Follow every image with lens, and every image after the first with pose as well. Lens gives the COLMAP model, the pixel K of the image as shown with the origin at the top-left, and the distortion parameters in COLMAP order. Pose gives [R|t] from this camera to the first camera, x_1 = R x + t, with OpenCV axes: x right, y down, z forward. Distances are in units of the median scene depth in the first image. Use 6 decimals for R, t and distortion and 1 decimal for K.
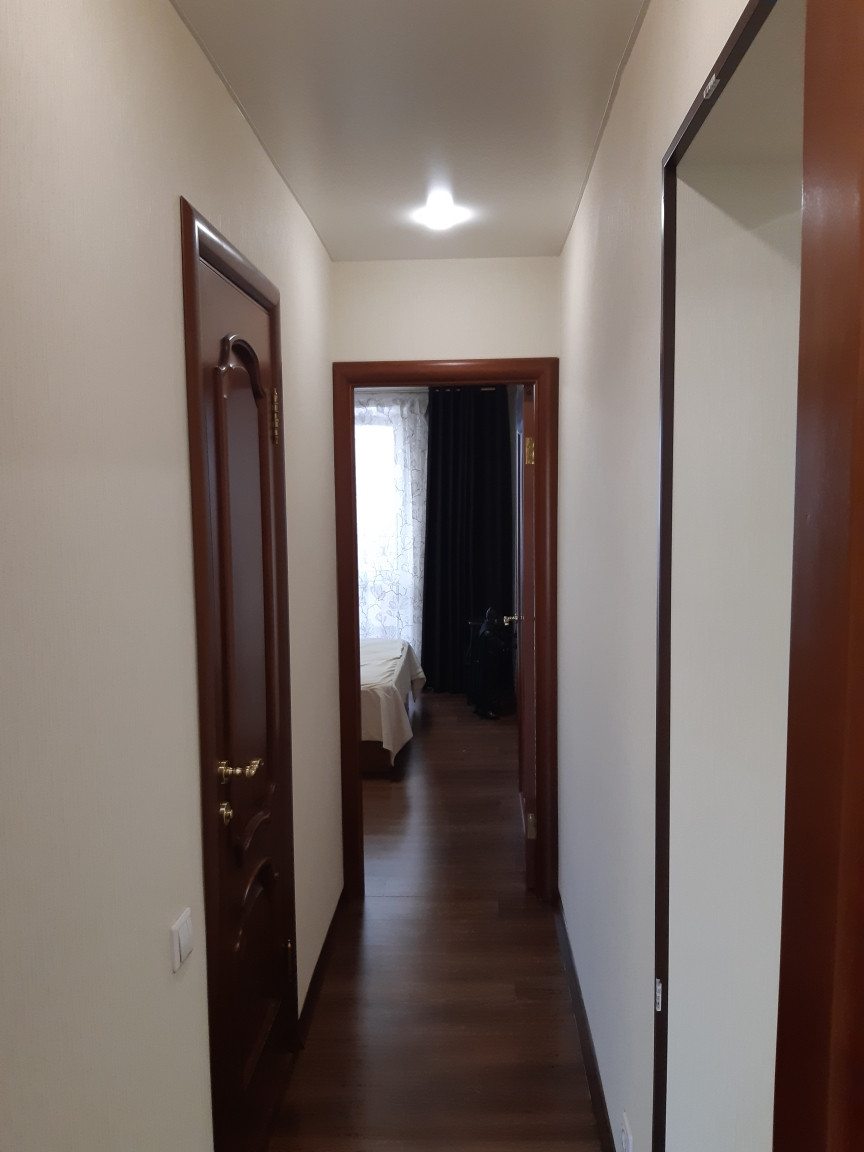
lens RADIAL K [[888.3, 0, 427.0], [0, 888.3, 570.9], [0, 0, 1]] dist [0.058311, -0.112260]
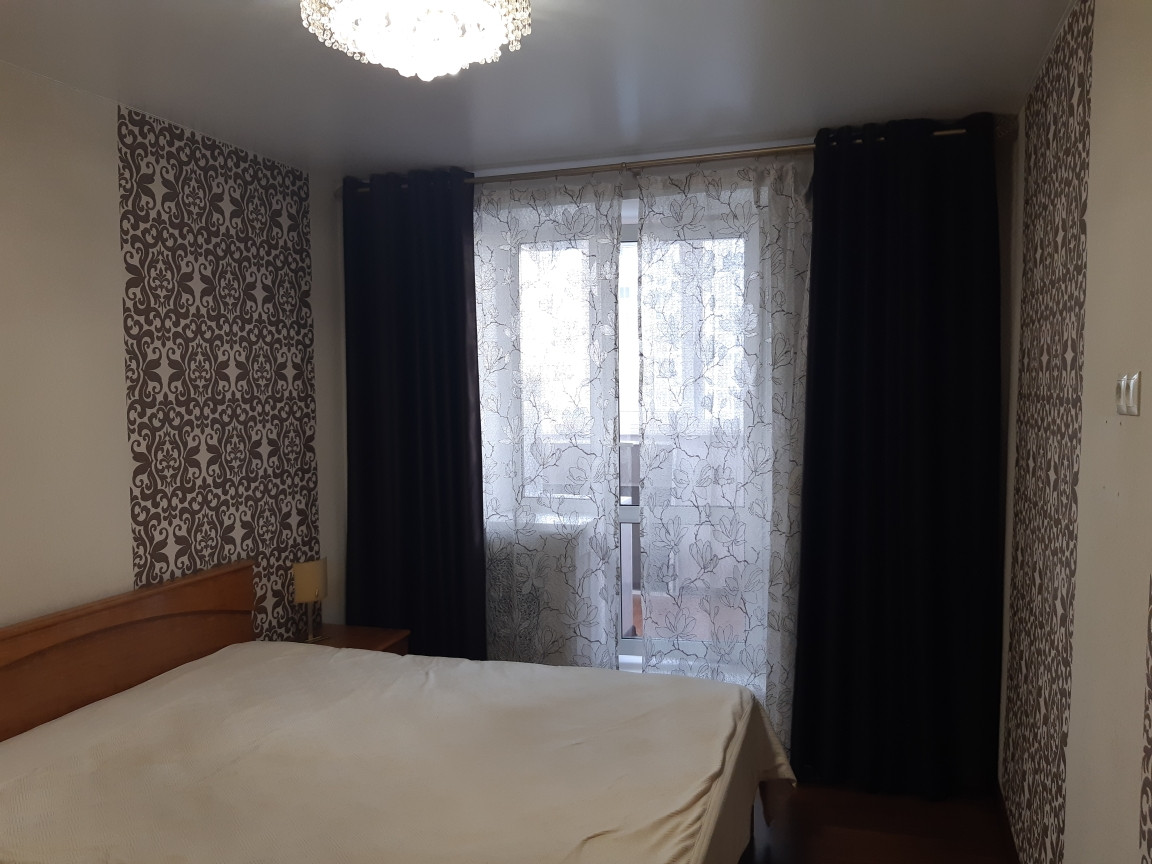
lens RADIAL K [[888.3, 0, 569.6], [0, 888.3, 435.2], [0, 0, 1]] dist [0.058311, -0.112260]
pose [[0.969142, 0.023082, -0.245419, -0.004614], [-0.046711, 0.994764, -0.090899, 0.004058], [0.242036, 0.099558, 0.965146, 0.509287]]
